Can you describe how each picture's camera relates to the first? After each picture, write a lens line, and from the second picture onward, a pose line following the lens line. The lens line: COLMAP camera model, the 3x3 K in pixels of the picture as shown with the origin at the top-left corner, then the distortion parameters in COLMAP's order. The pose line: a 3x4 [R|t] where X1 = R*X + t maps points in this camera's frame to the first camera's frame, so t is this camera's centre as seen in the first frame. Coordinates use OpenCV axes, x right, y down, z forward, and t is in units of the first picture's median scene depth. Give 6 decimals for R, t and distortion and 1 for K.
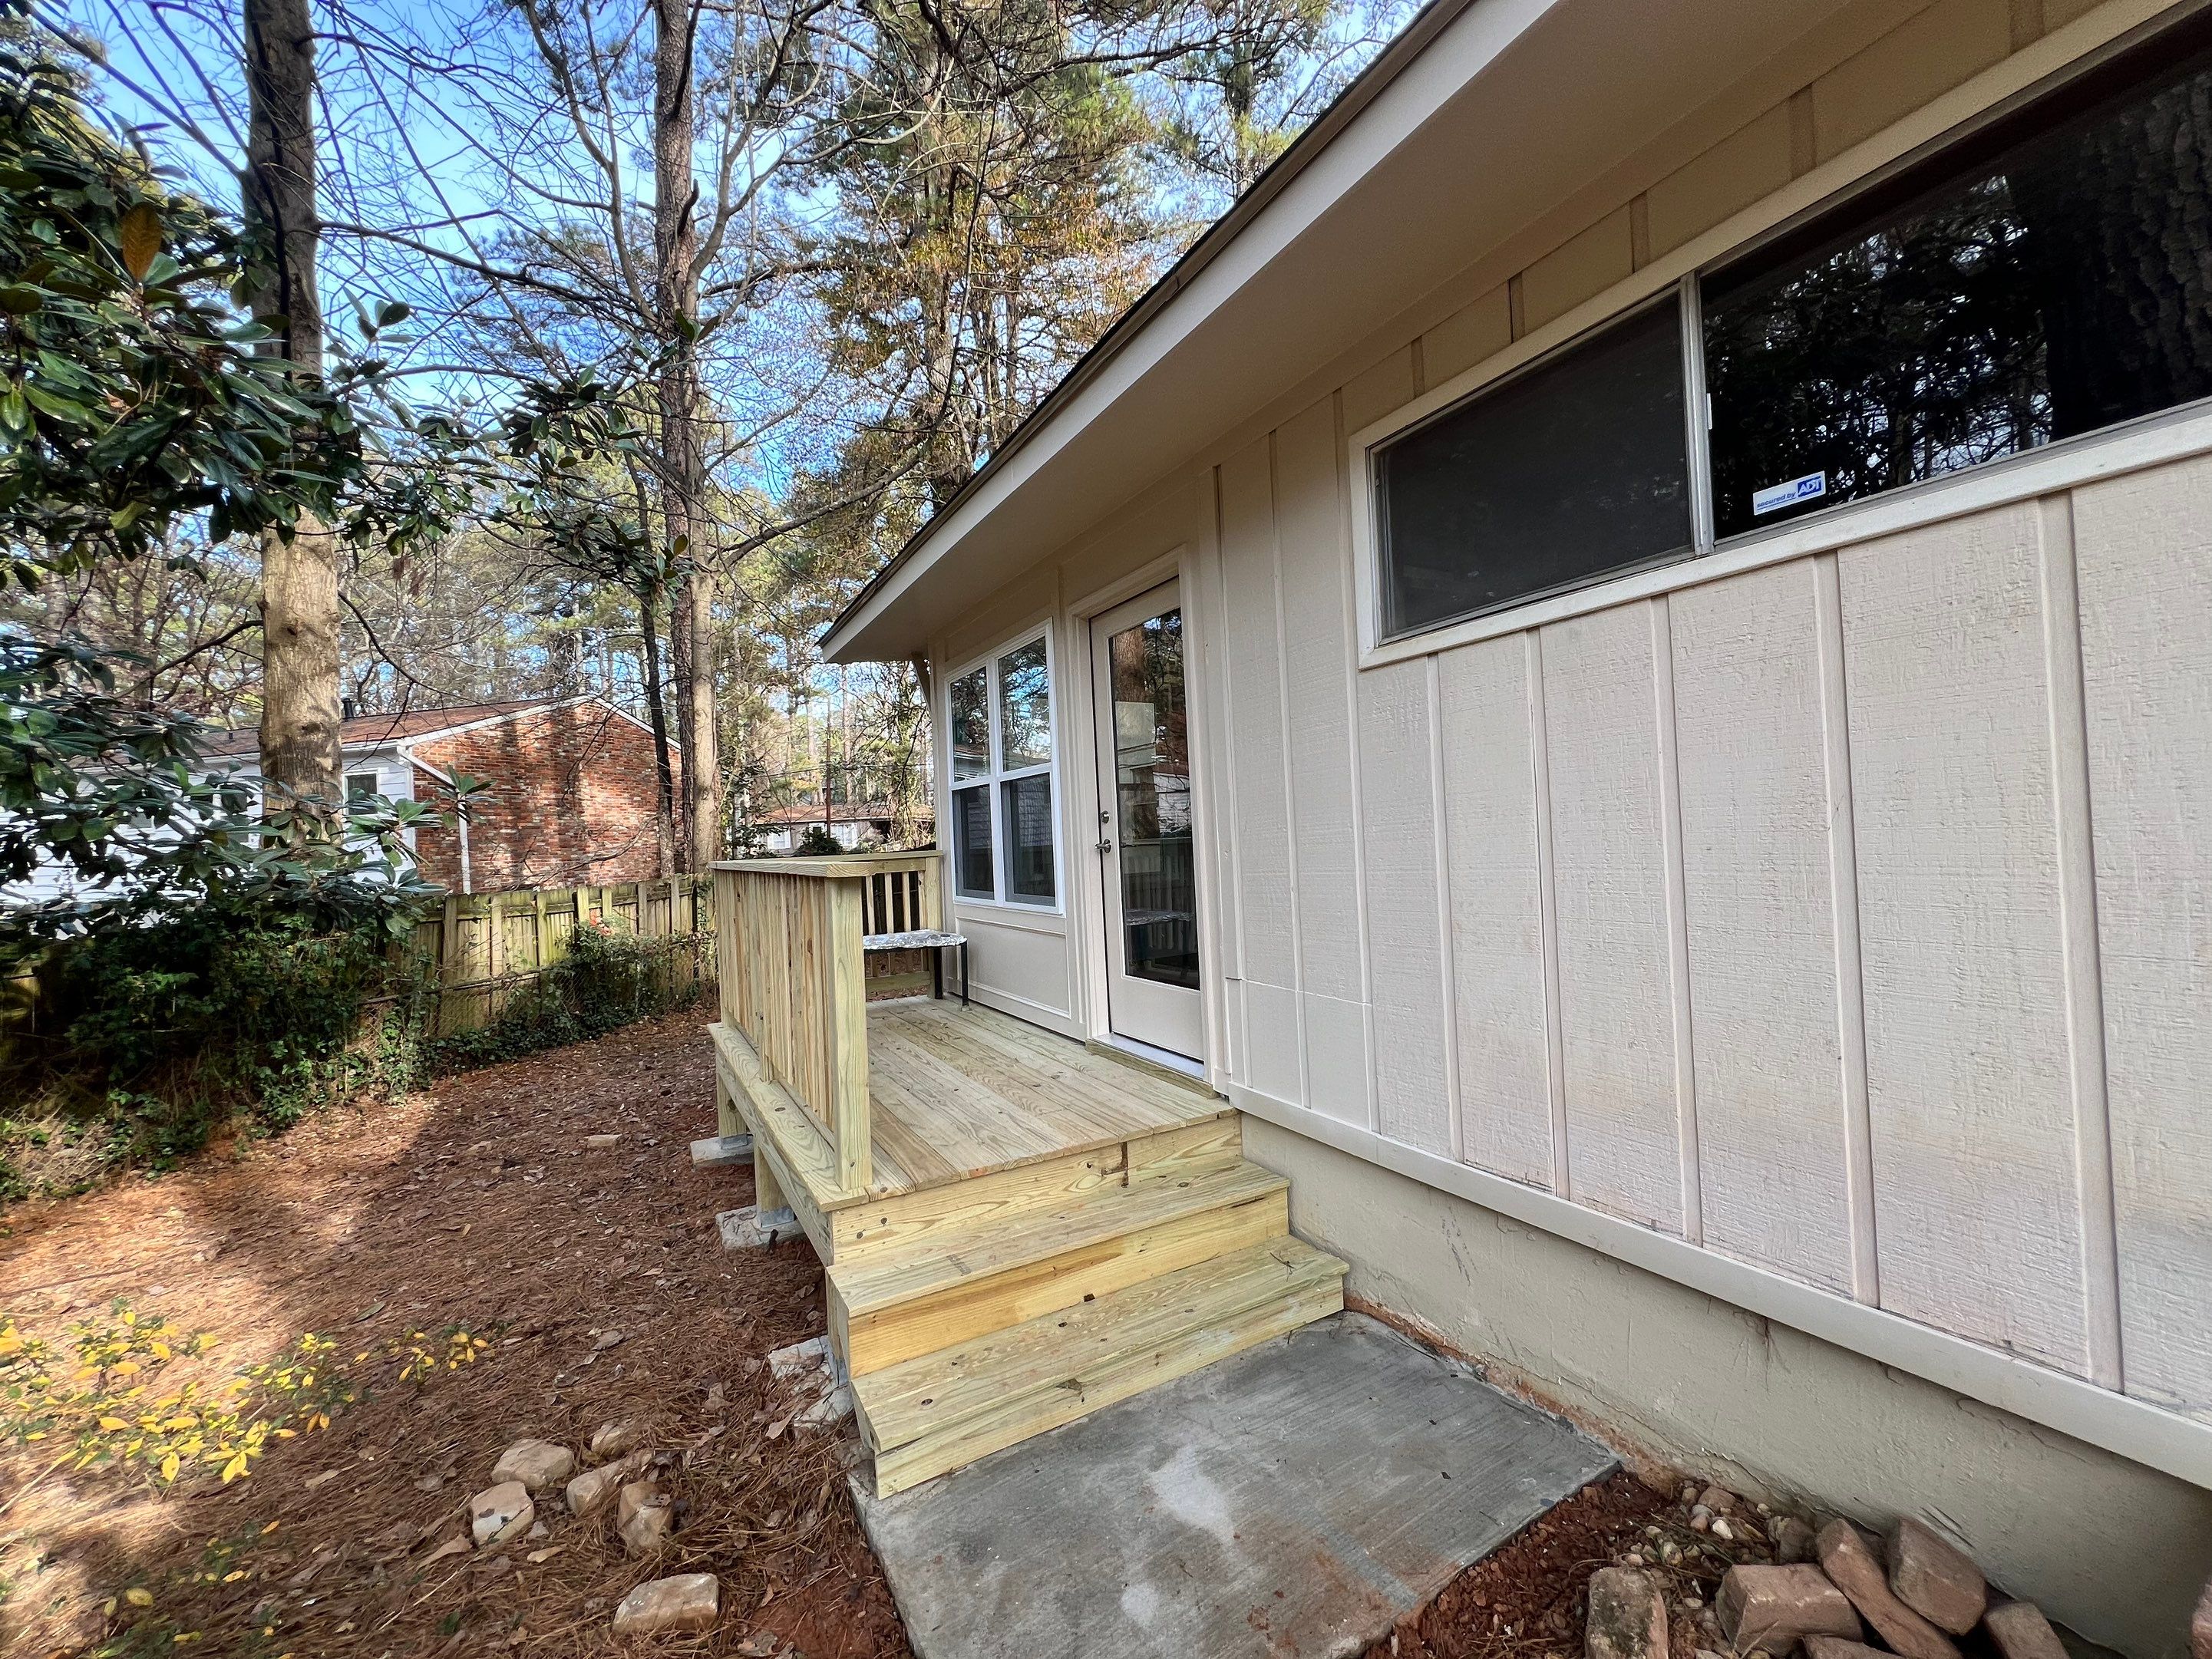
lens RADIAL K [[885.2, 0, 1106.0], [0, 885.2, 829.5], [0, 0, 1]] dist [-0.000868, -0.000108]
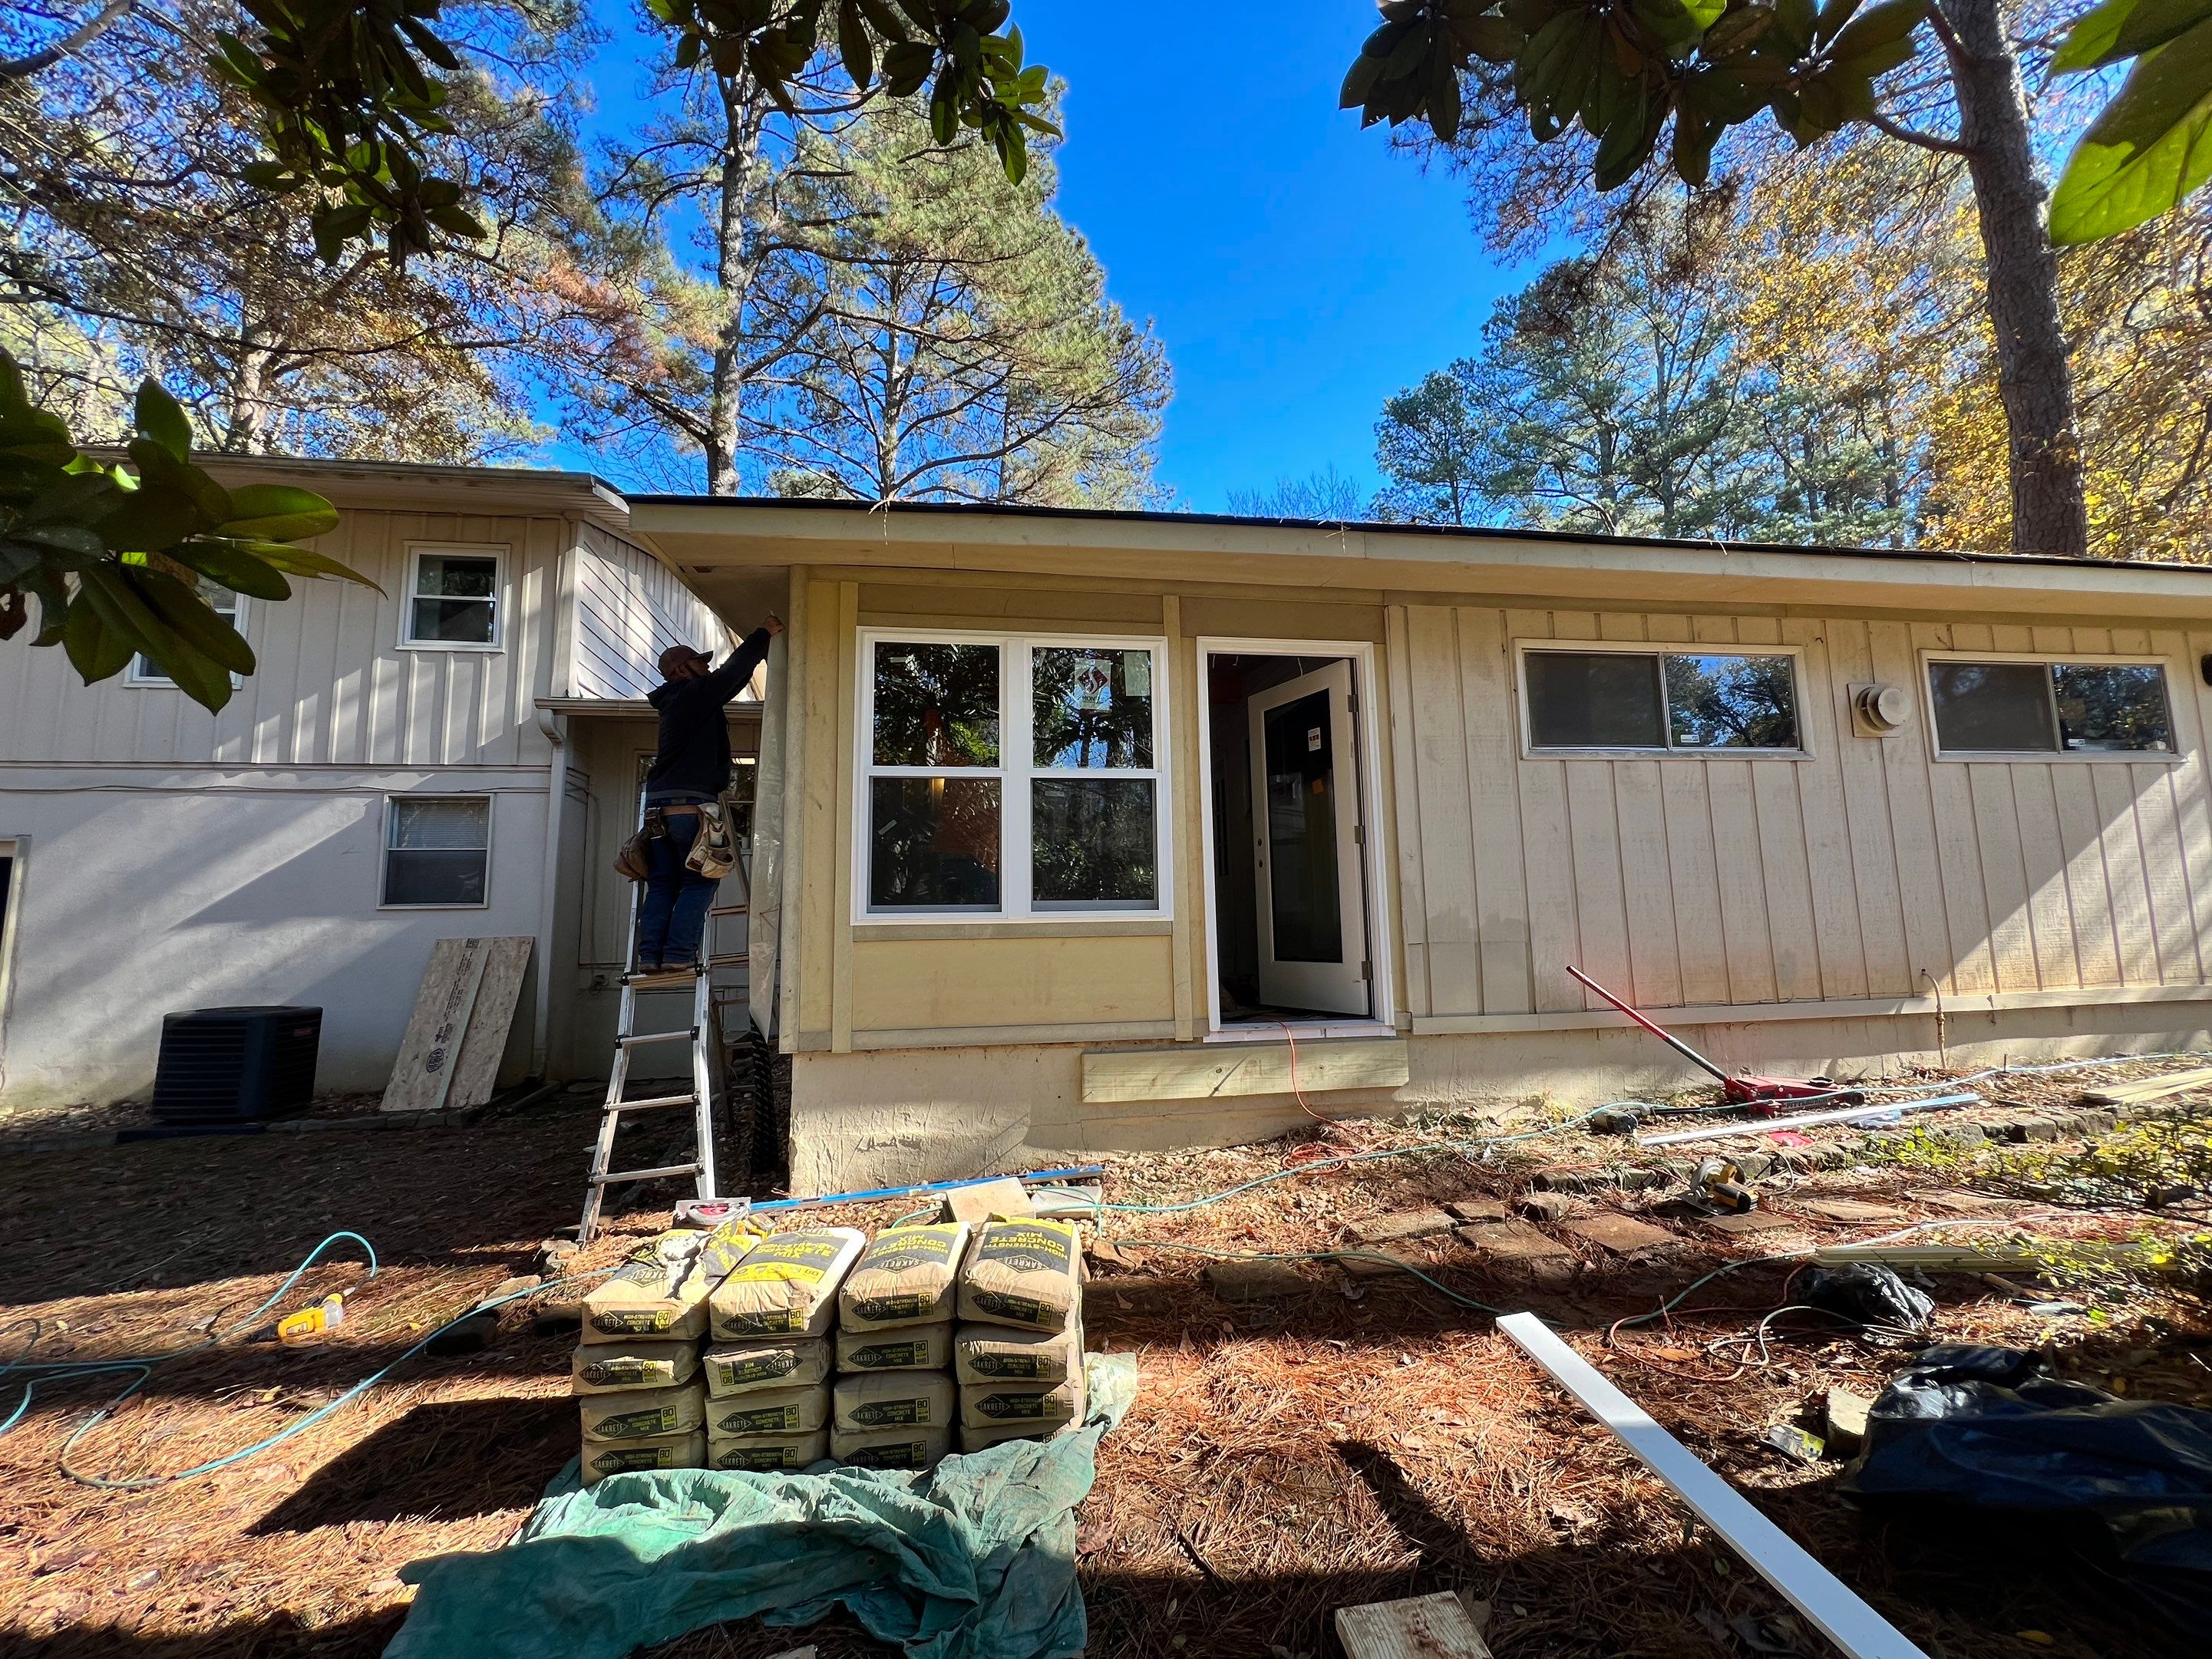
lens RADIAL K [[885.7, 0, 1106.3], [0, 885.7, 824.5], [0, 0, 1]] dist [-0.001435, -0.000188]
pose [[0.360304, 0.150822, 0.920561, -2.254841], [-0.006587, 0.987230, -0.159167, 0.338092], [-0.932812, 0.051285, 0.356697, 1.520929]]
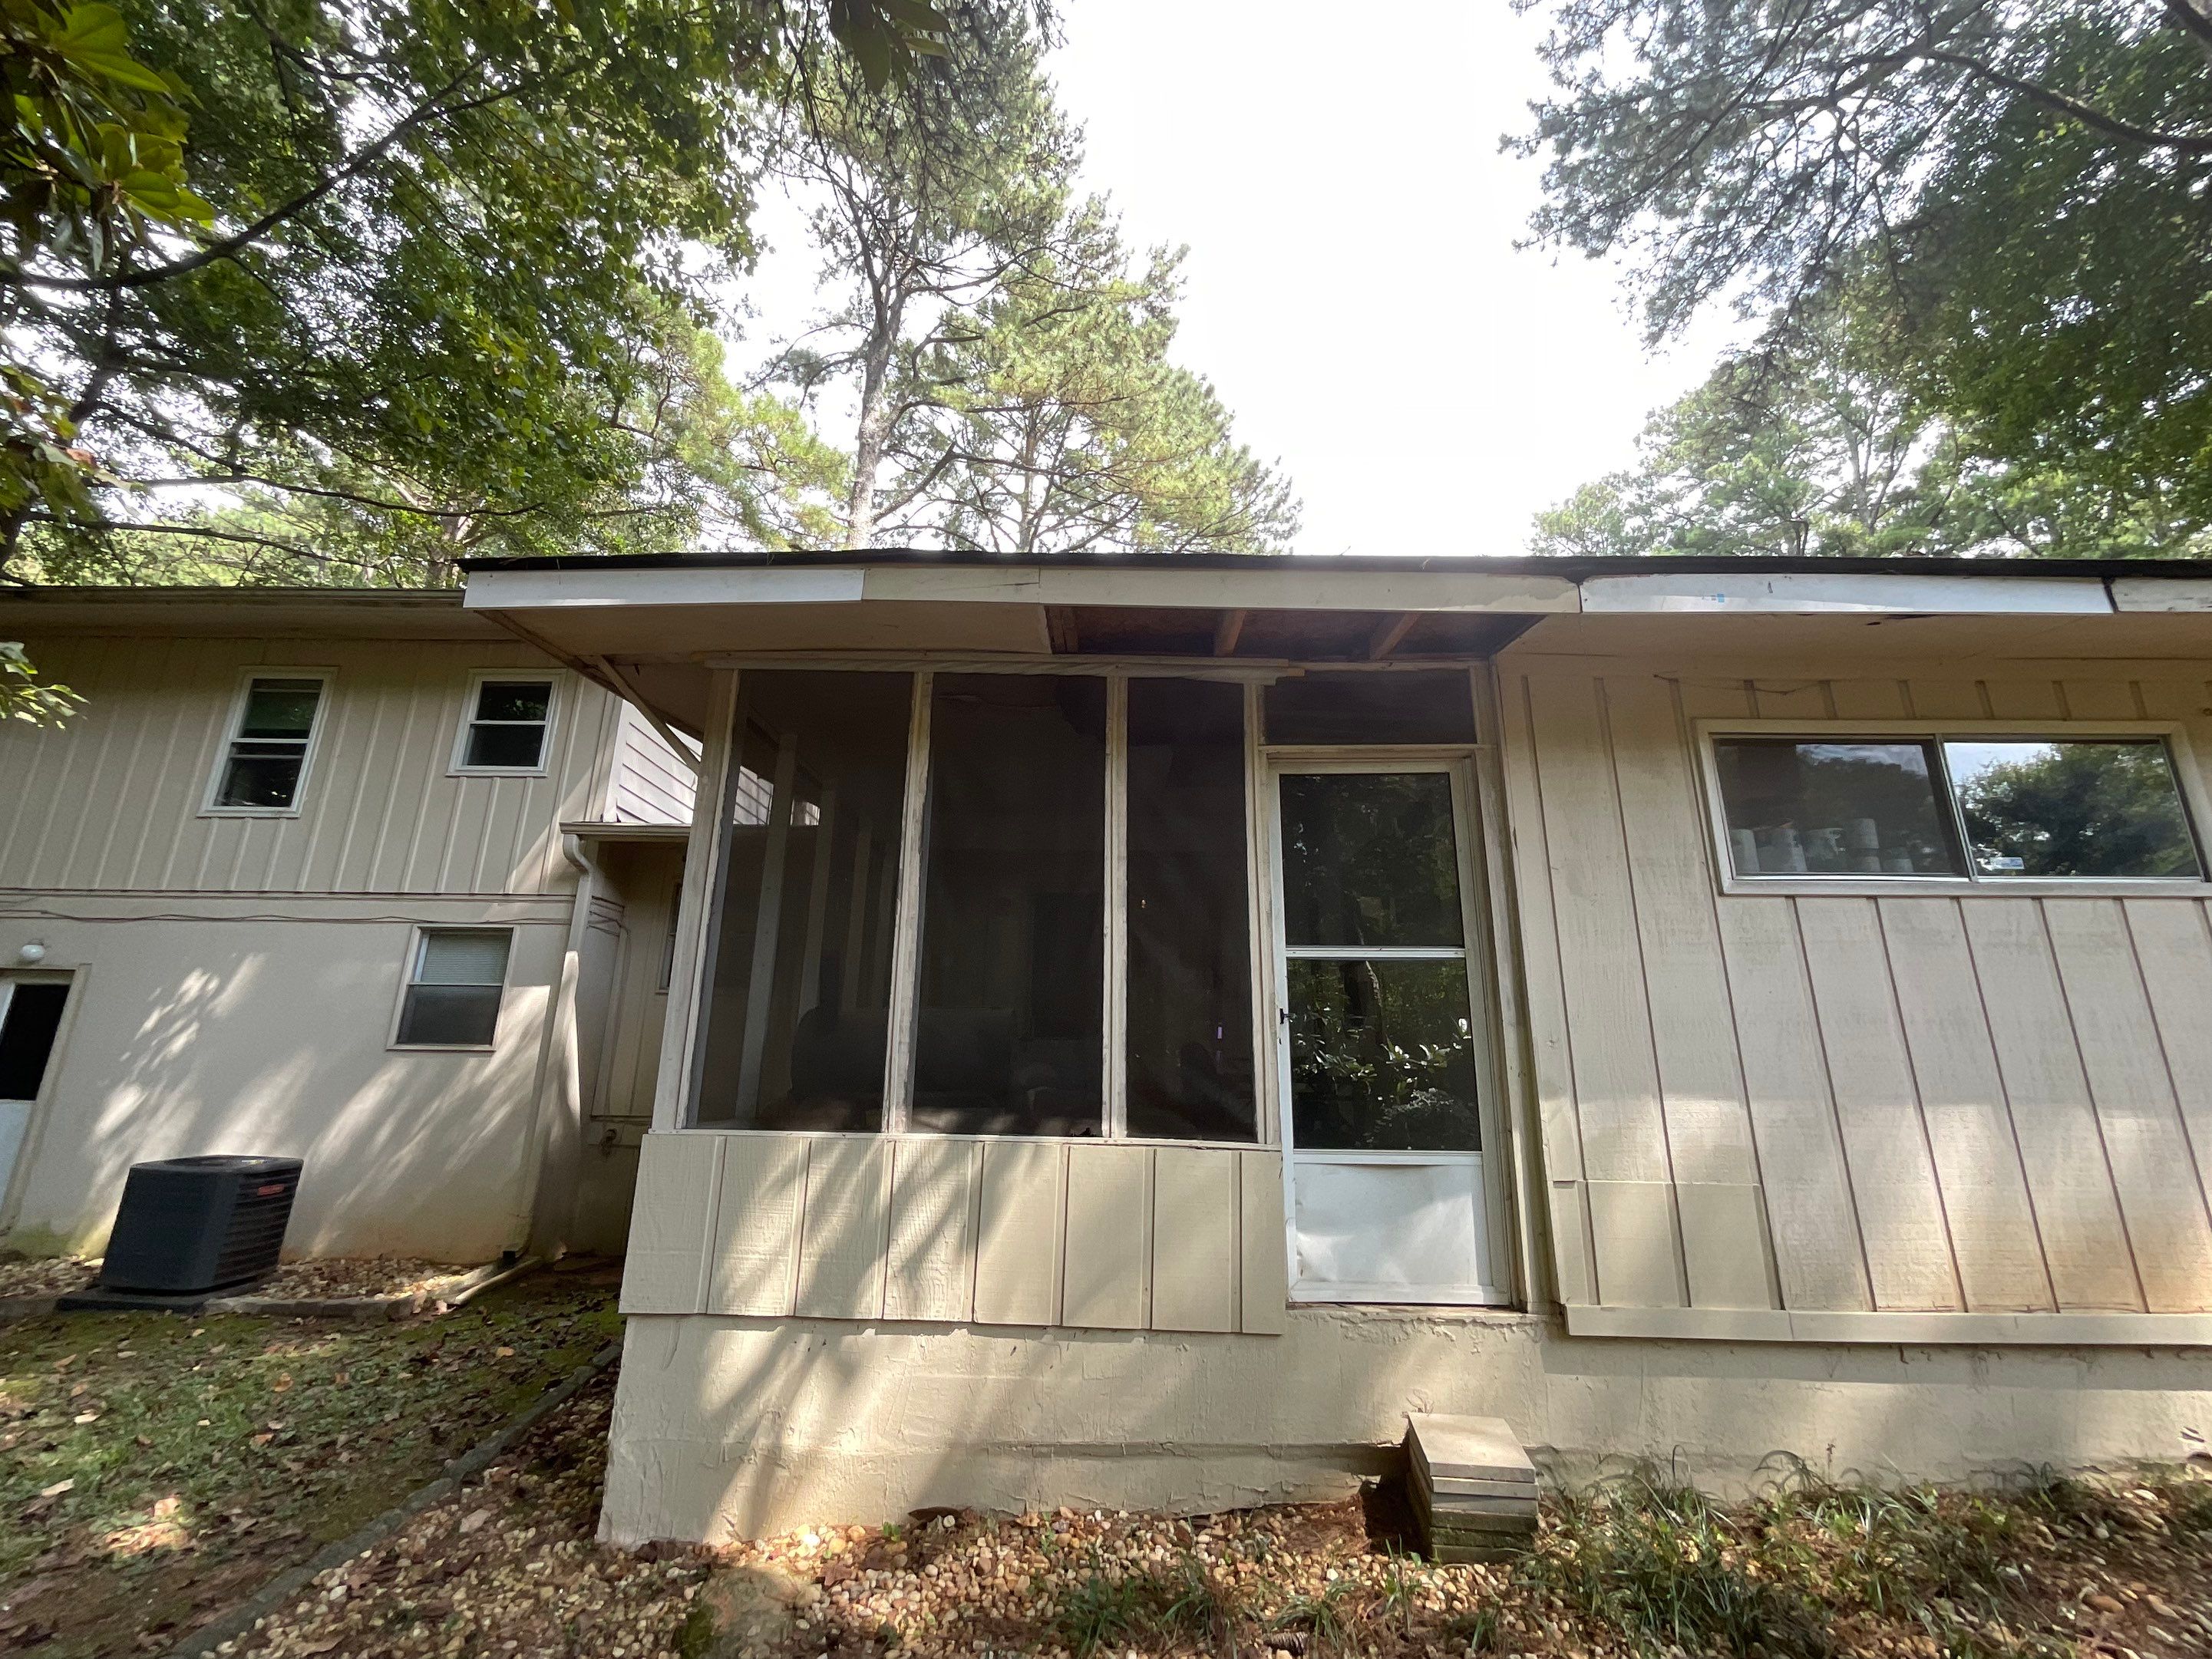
lens RADIAL K [[876.2, 0, 1110.1], [0, 876.2, 832.8], [0, 0, 1]] dist [0.016299, -0.000003]
pose [[0.502141, 0.268062, 0.822190, -1.537982], [-0.045644, 0.957635, -0.284345, 0.164590], [-0.863580, 0.105254, 0.493103, 1.472881]]
